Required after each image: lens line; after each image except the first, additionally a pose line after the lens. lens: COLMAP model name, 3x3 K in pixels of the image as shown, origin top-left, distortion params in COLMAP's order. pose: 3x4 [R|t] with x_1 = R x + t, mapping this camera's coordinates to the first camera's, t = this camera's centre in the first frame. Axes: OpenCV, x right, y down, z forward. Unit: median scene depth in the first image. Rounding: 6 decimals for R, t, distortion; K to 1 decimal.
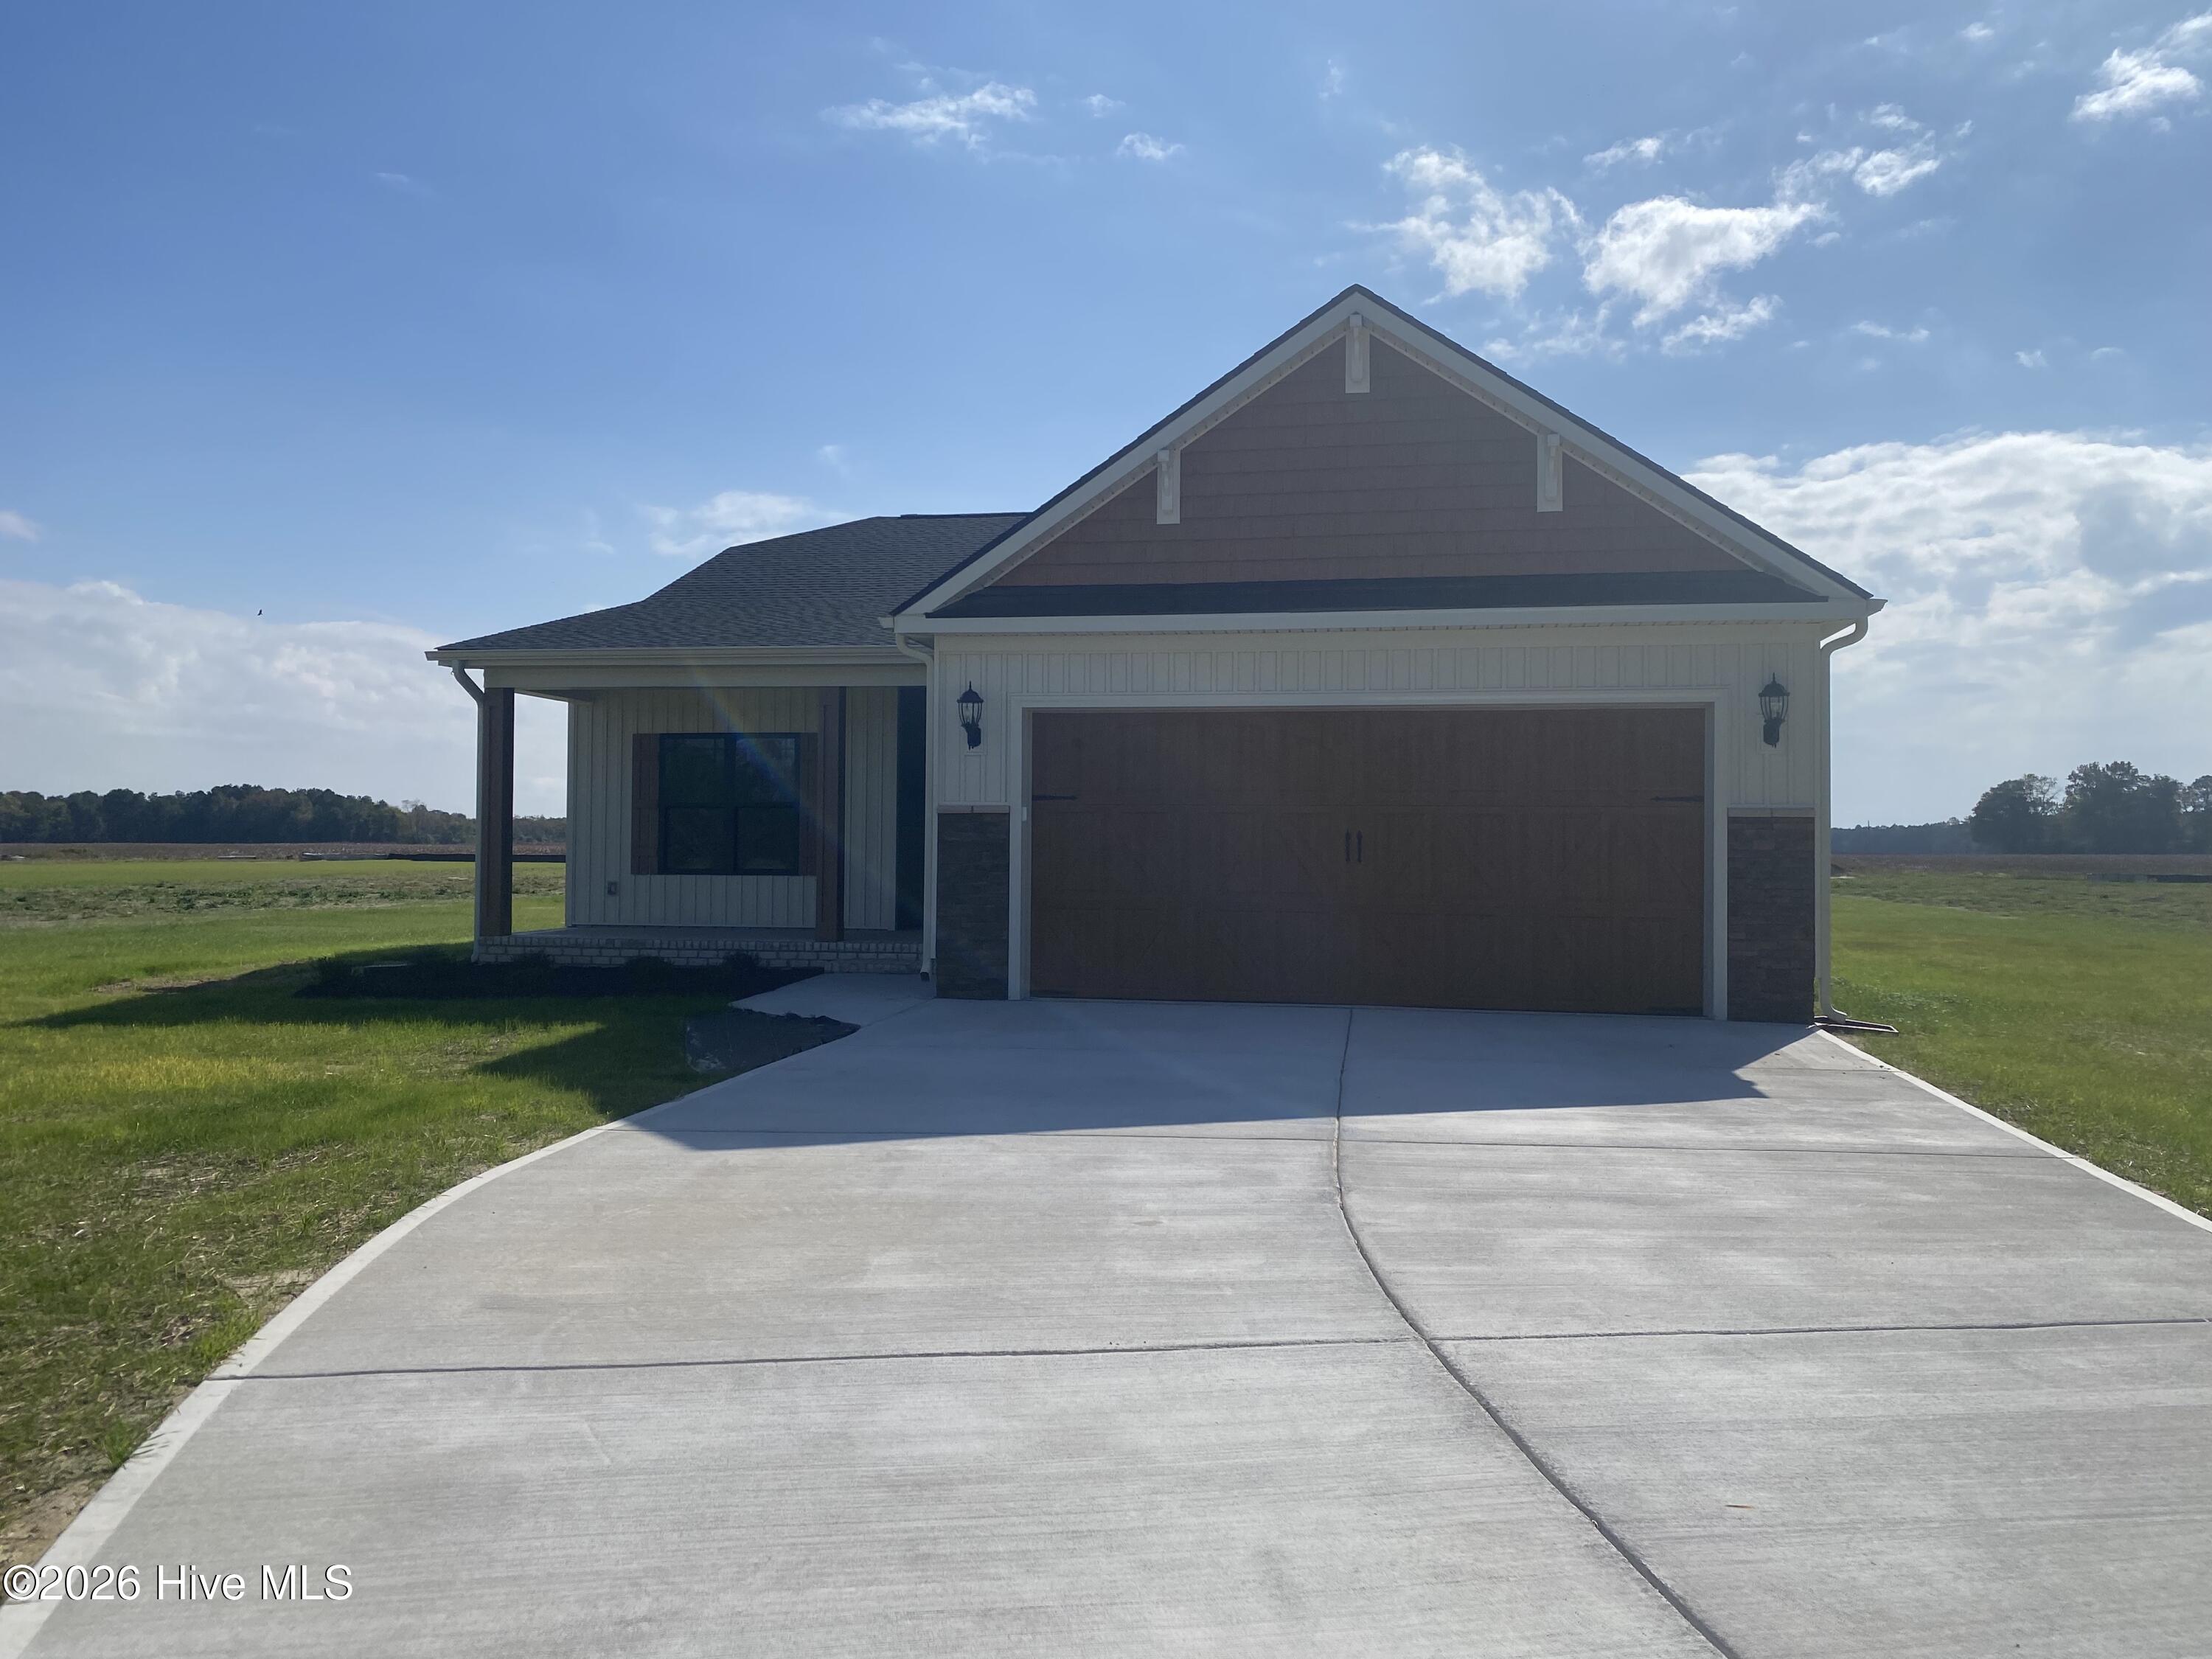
lens RADIAL K [[1653.1, 0, 1126.6], [0, 1653.1, 834.6], [0, 0, 1]] dist [0.001256, 0.003040]
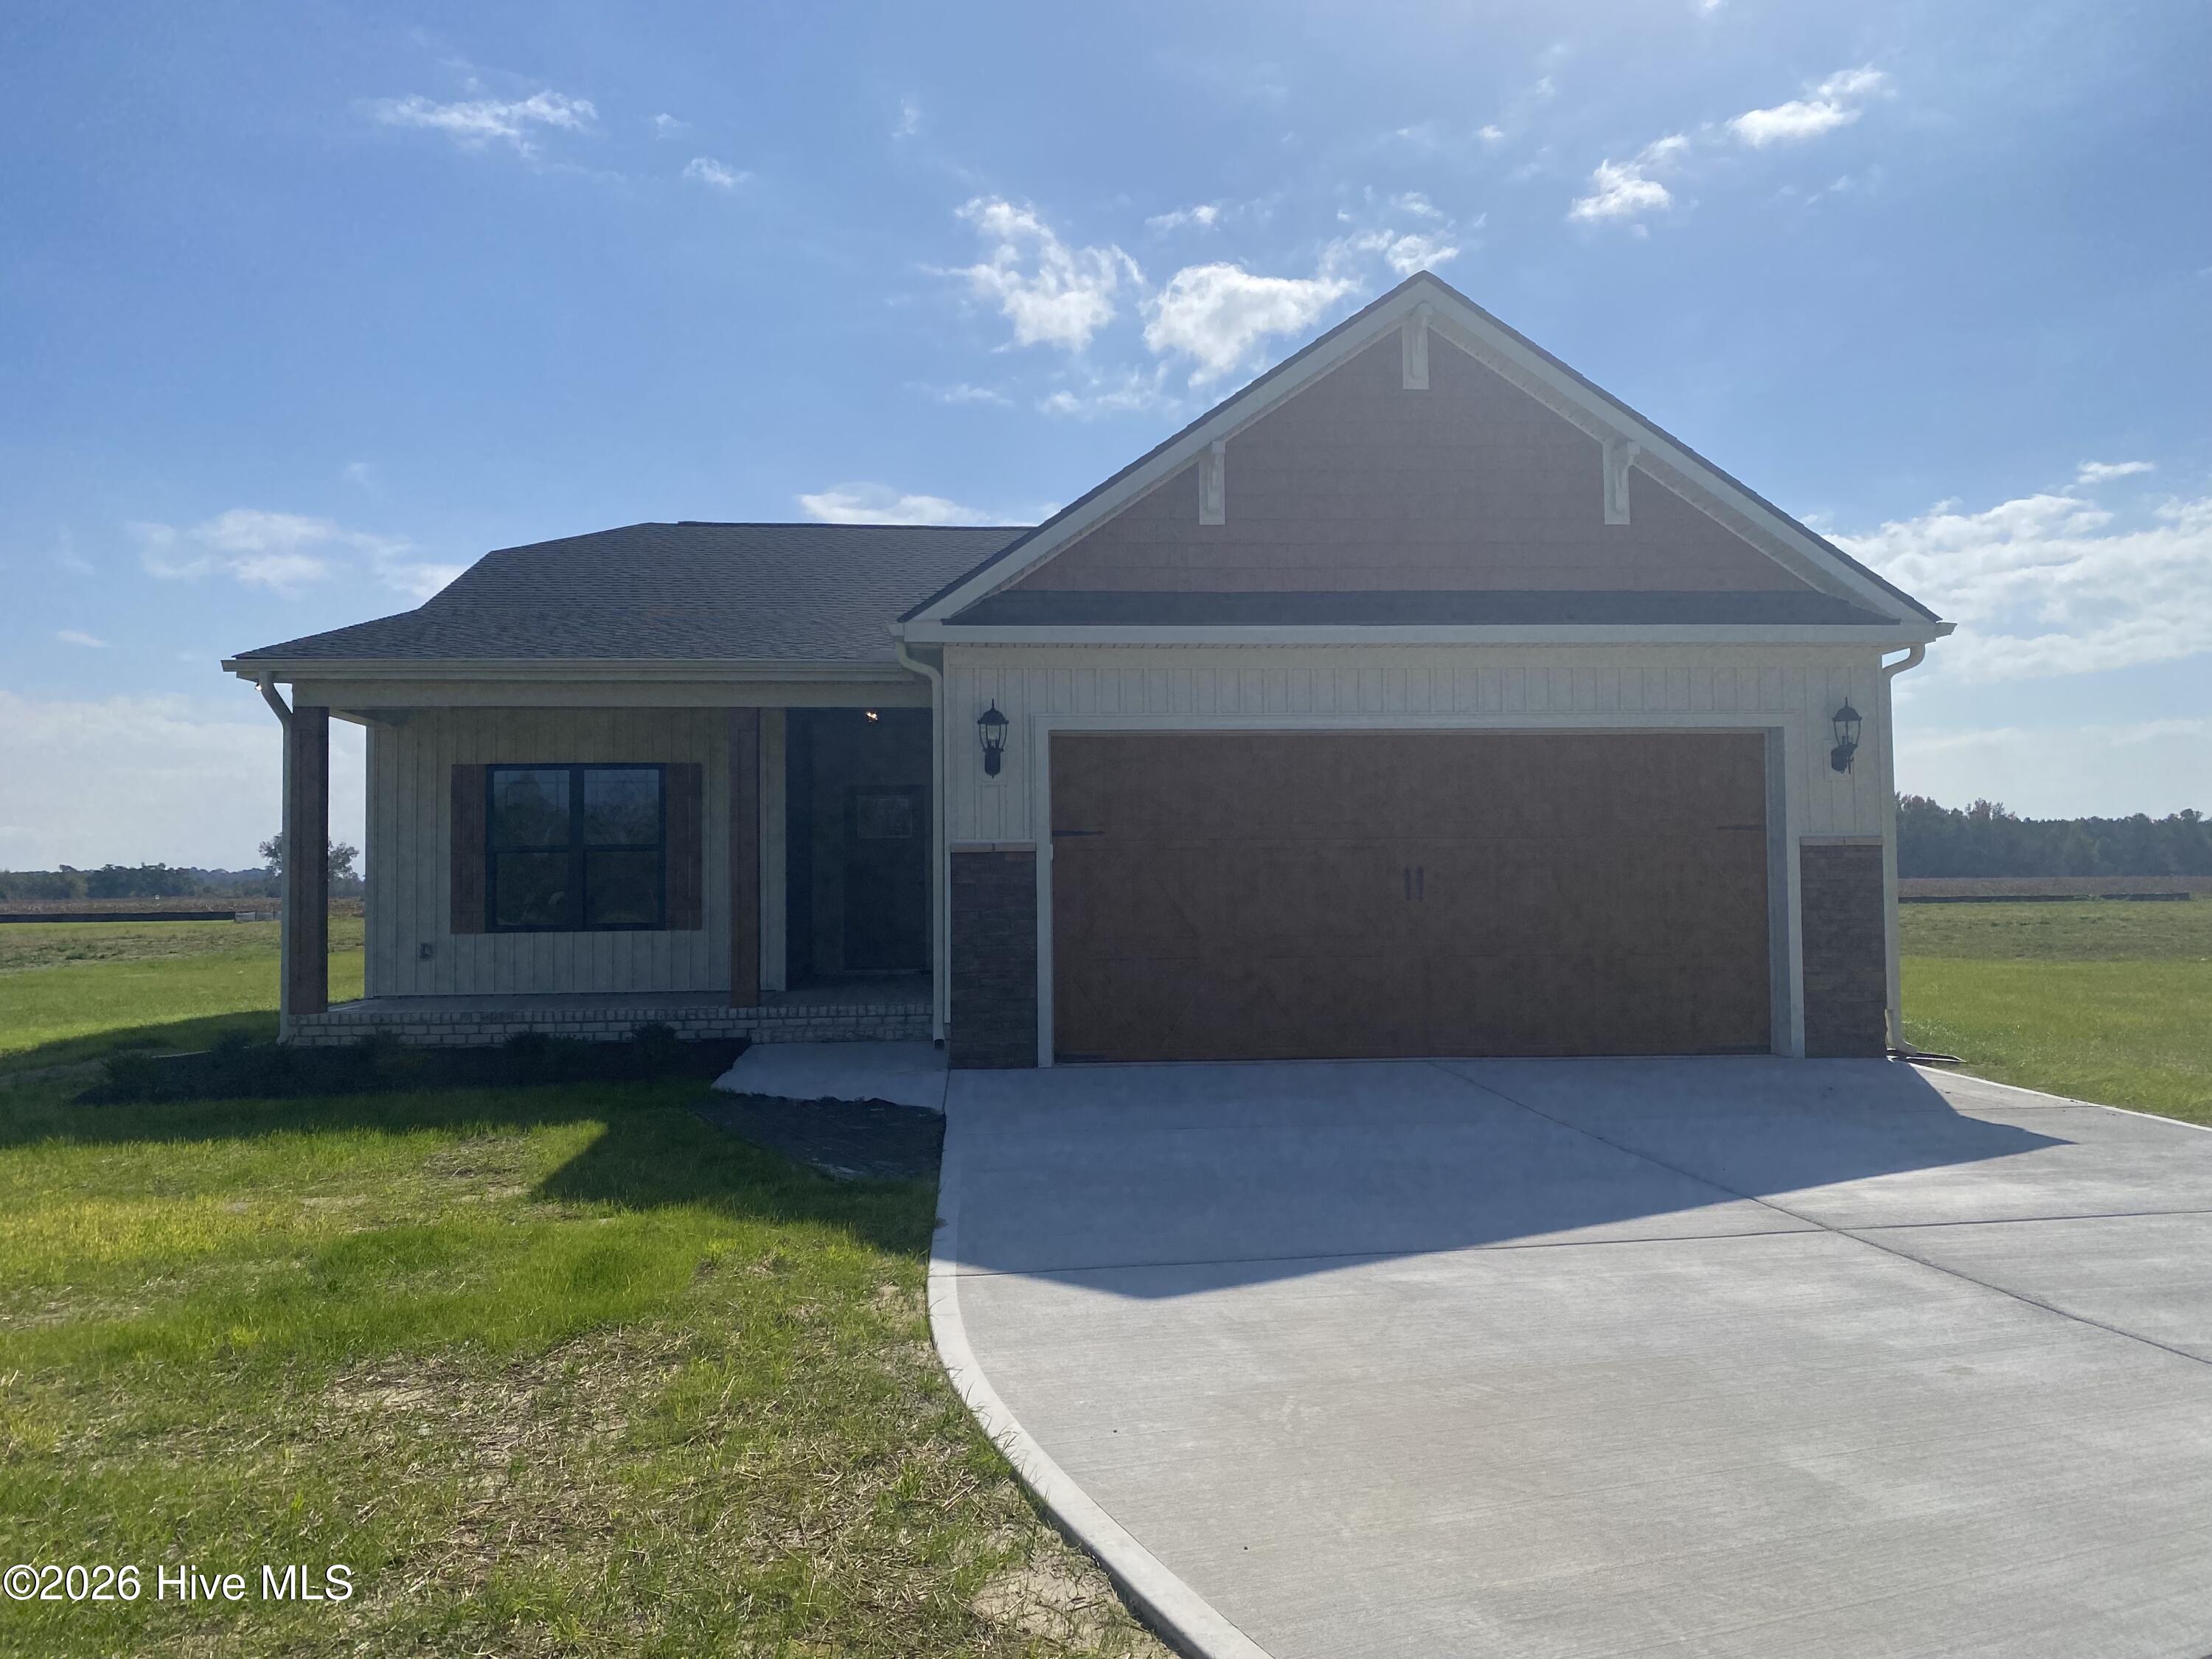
lens RADIAL K [[1658.9, 0, 1100.3], [0, 1658.9, 849.5], [0, 0, 1]] dist [0.013829, 0.001637]
pose [[0.971139, -0.011756, 0.238223, -0.043224], [0.015671, 0.999771, -0.014550, -0.000209], [-0.237997, 0.017864, 0.971102, 0.025771]]
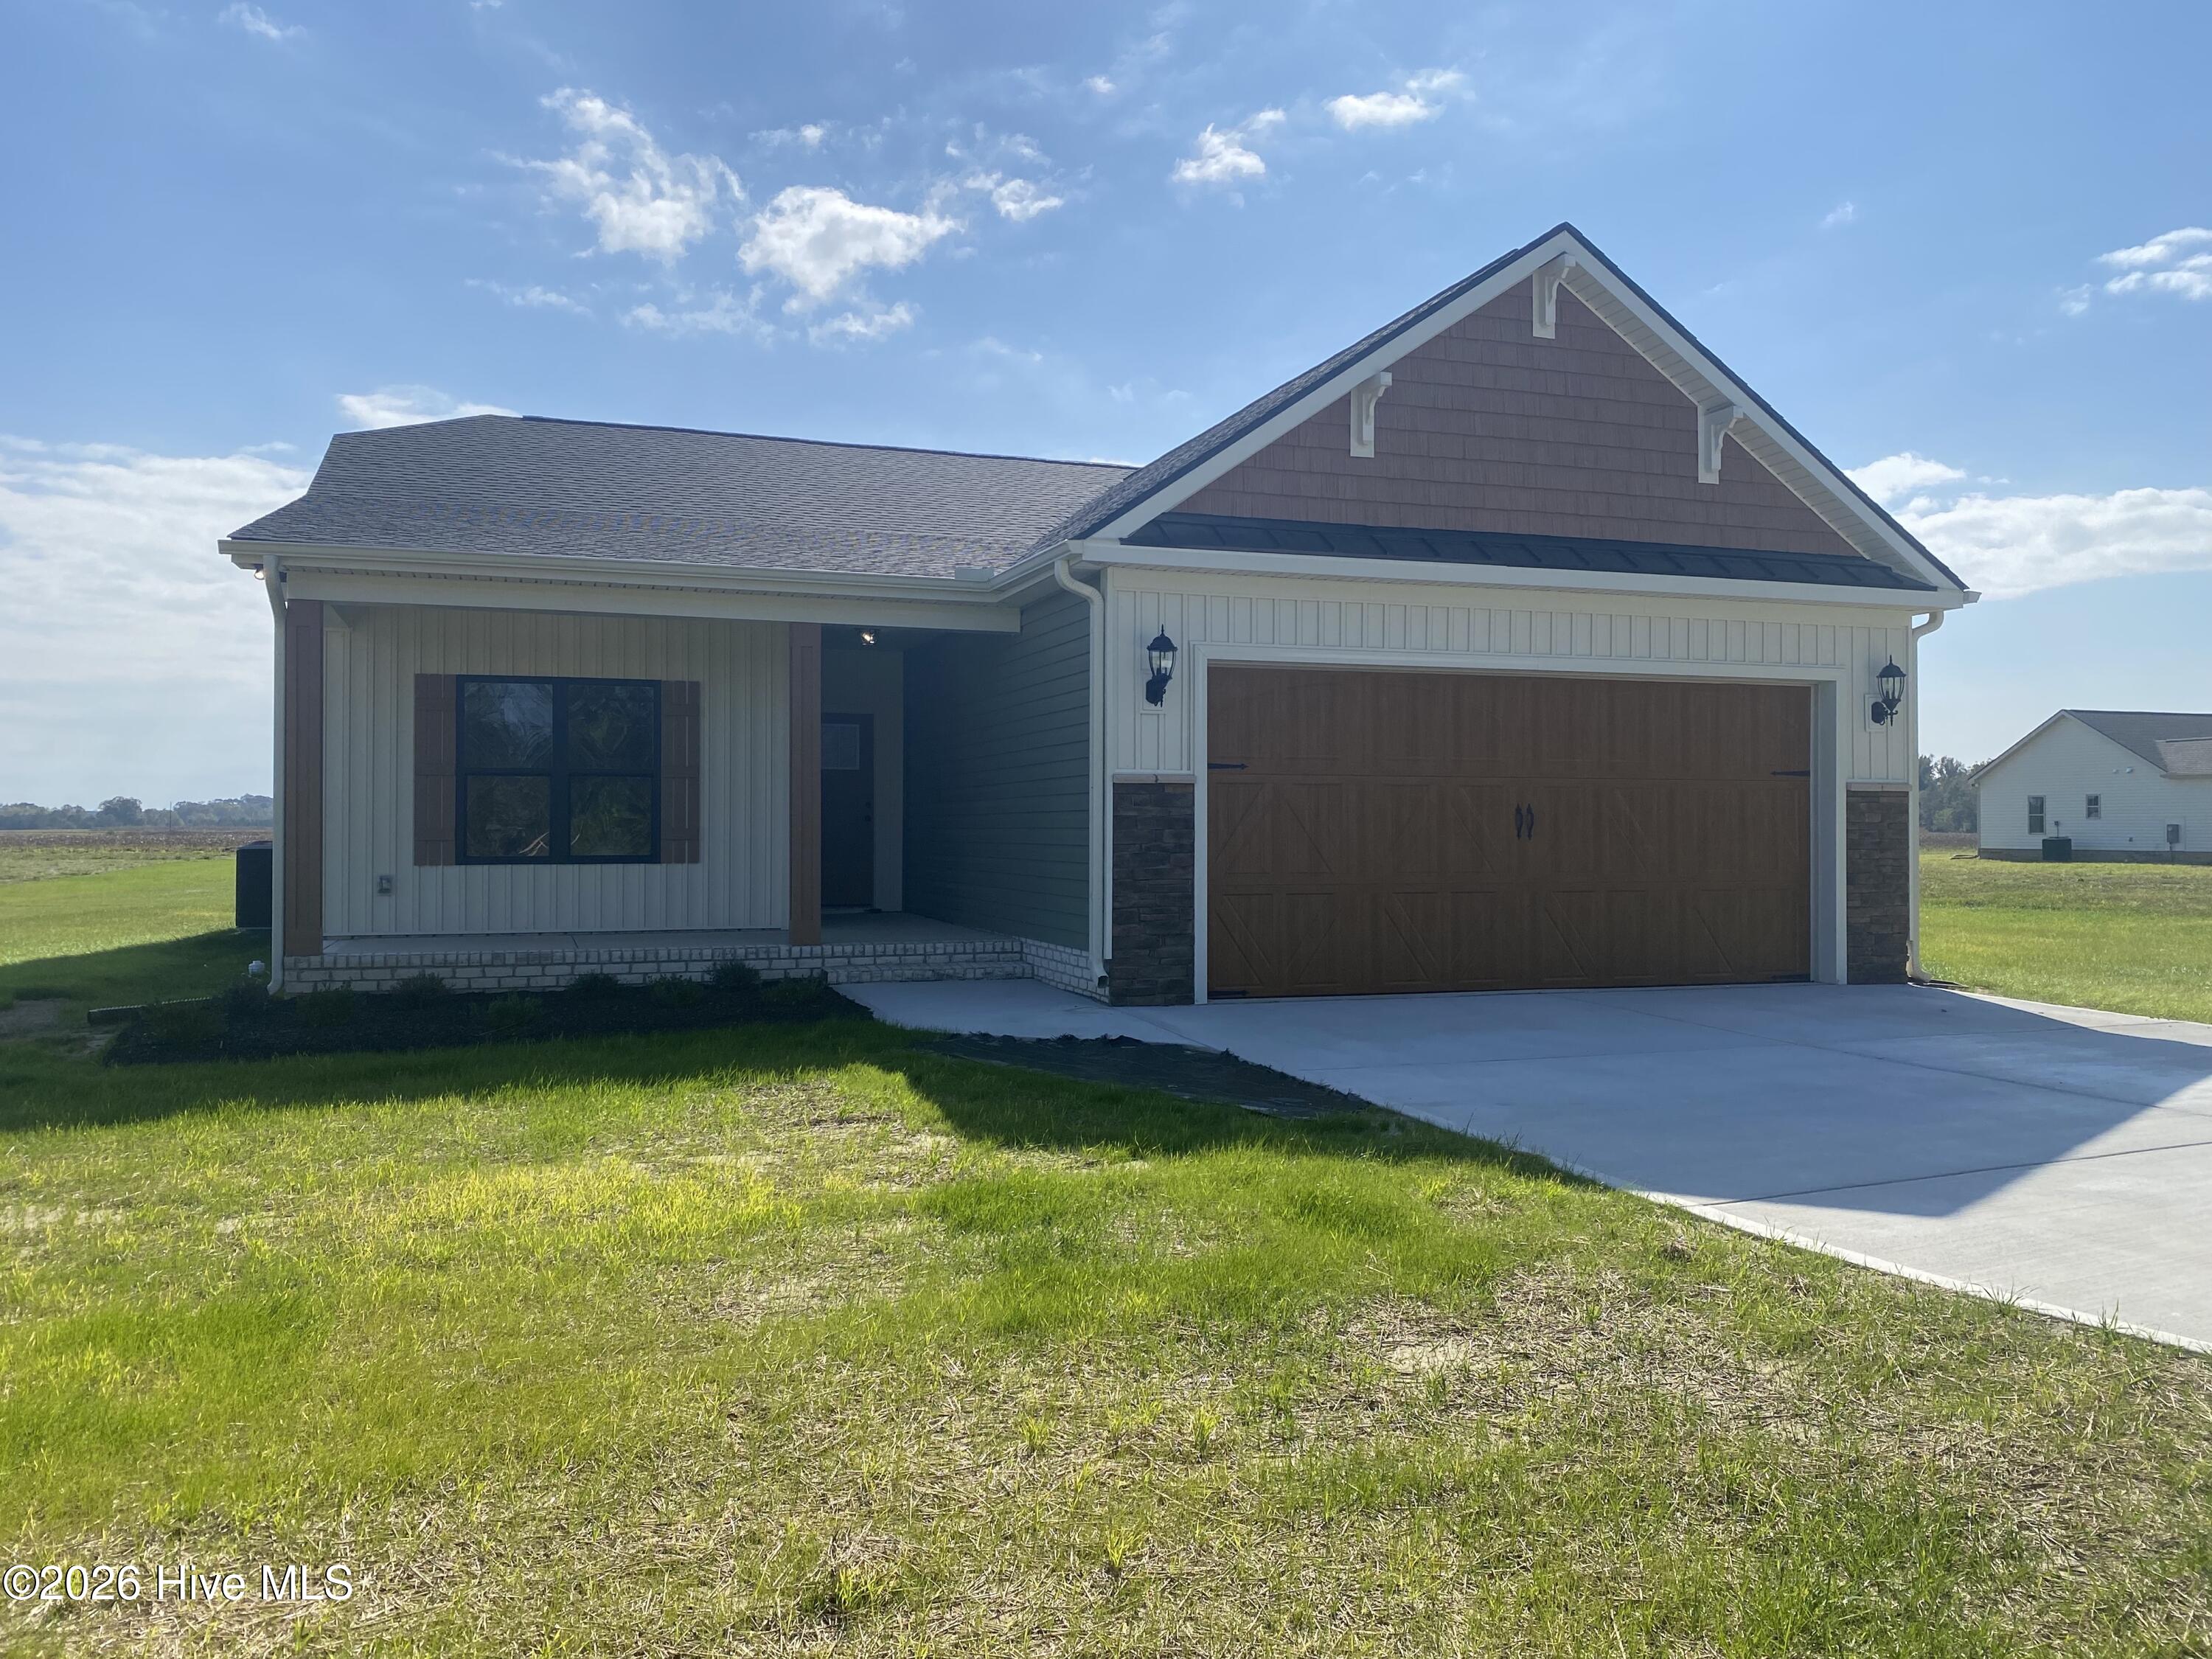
lens RADIAL K [[1663.0, 0, 1114.1], [0, 1663.0, 853.6], [0, 0, 1]] dist [0.015340, -0.000230]
pose [[0.881543, -0.013038, 0.471924, -0.089823], [0.001990, 0.999712, 0.023901, 0.000378], [-0.472100, -0.020130, 0.881315, 0.047023]]
